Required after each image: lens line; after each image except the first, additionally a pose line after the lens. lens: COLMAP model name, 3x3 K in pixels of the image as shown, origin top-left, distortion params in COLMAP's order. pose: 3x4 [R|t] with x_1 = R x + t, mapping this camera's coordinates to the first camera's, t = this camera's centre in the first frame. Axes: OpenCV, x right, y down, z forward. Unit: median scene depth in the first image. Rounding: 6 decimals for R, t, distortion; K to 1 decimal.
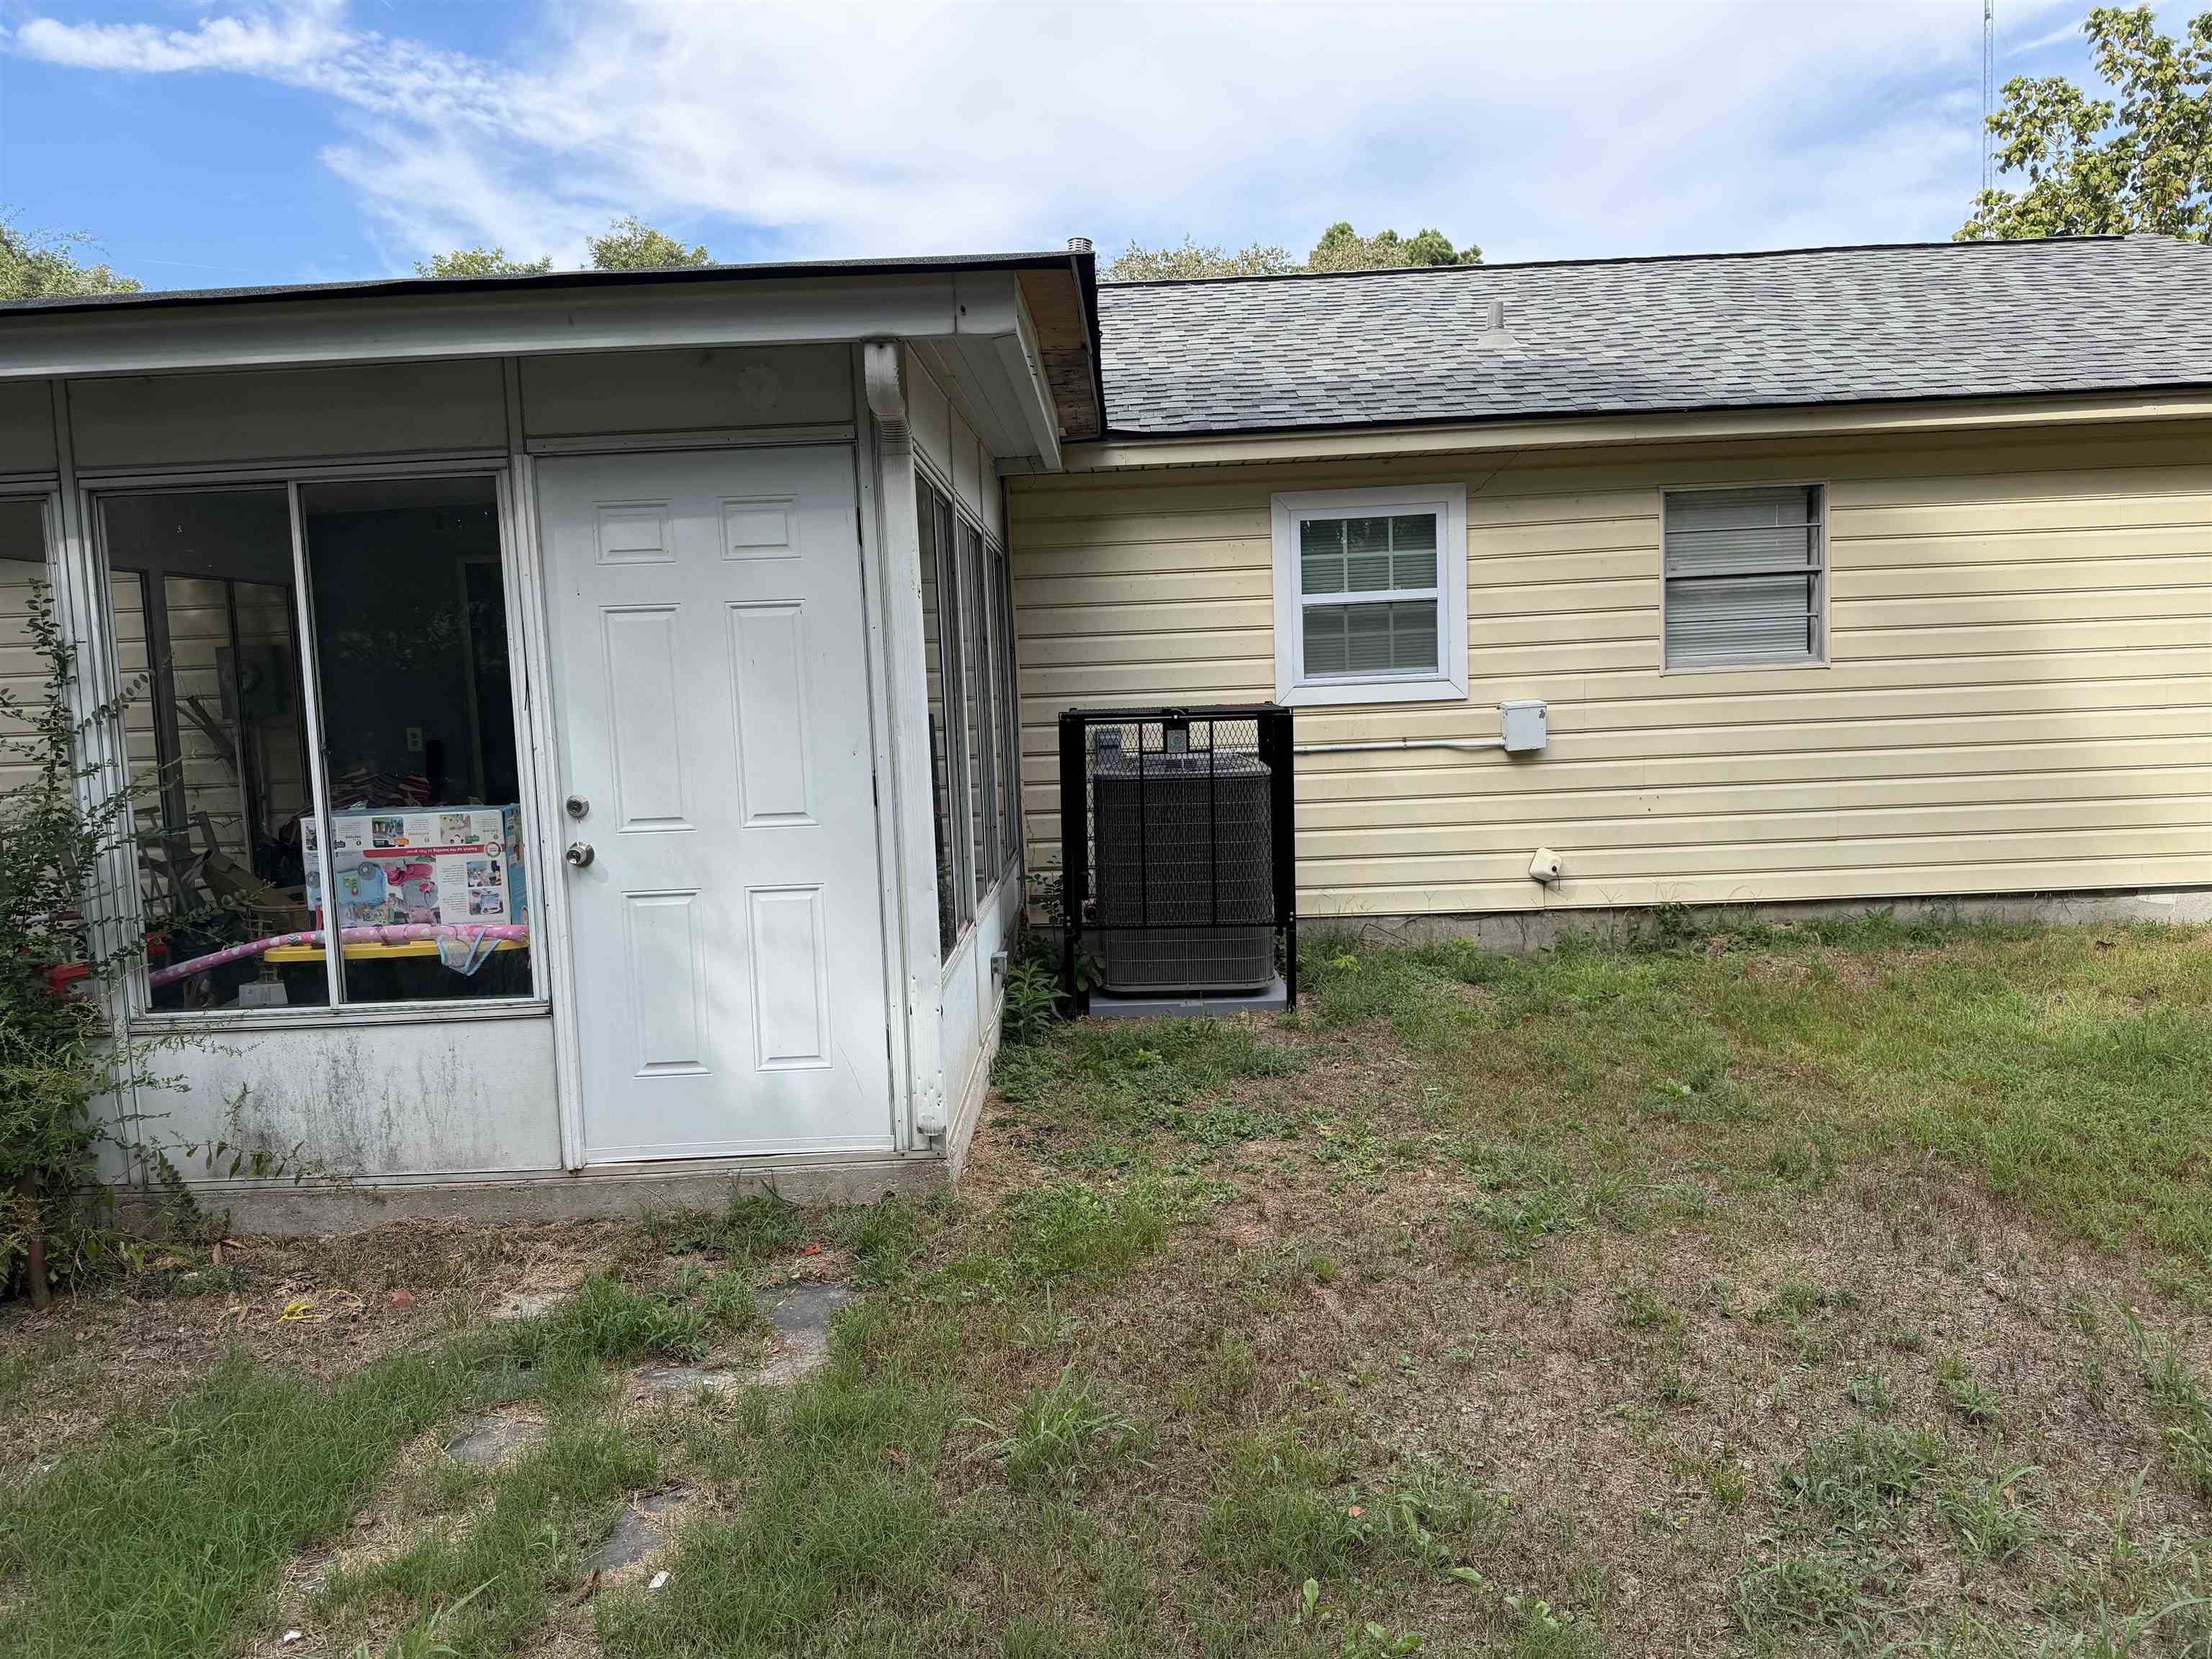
lens RADIAL K [[1550.1, 0, 1096.4], [0, 1550.1, 804.4], [0, 0, 1]] dist [0.110708, -0.195264]
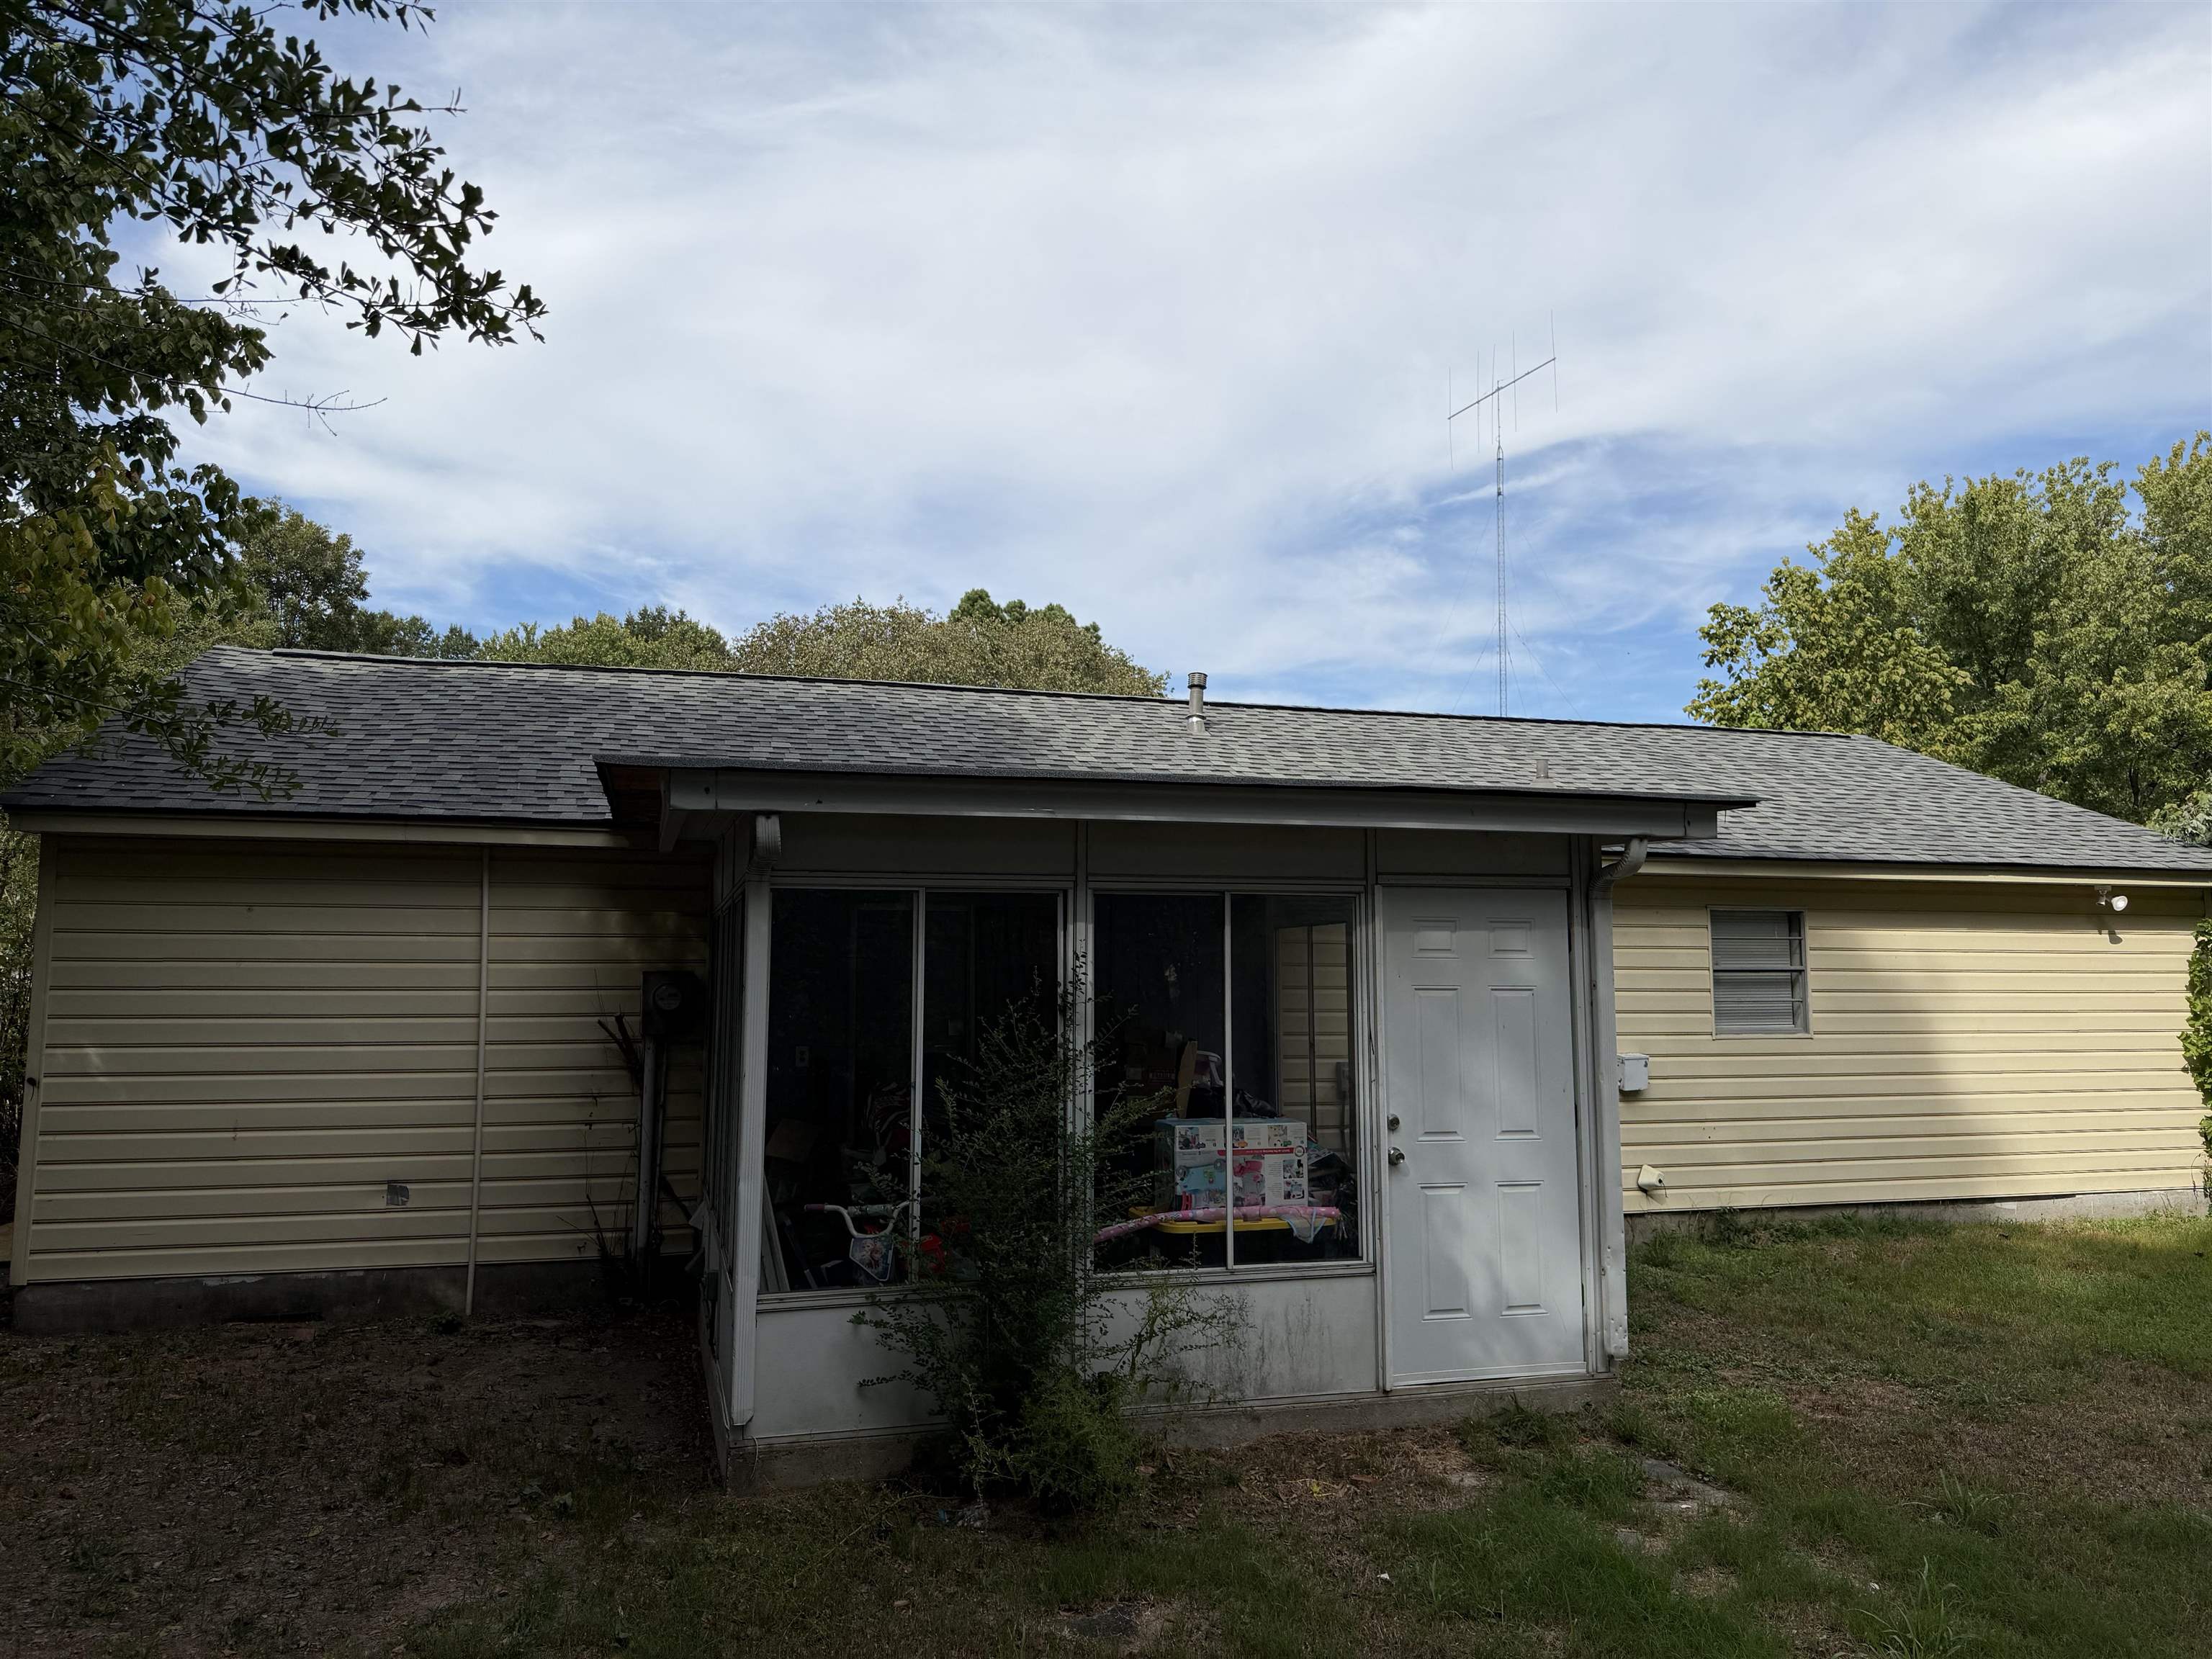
lens RADIAL K [[1550.1, 0, 1096.4], [0, 1550.1, 804.4], [0, 0, 1]] dist [0.110708, -0.195264]
pose [[0.952887, 0.077258, 0.293320, -0.595997], [-0.016795, 0.978974, -0.203292, 0.007124], [-0.302859, 0.188788, 0.934150, -0.183080]]
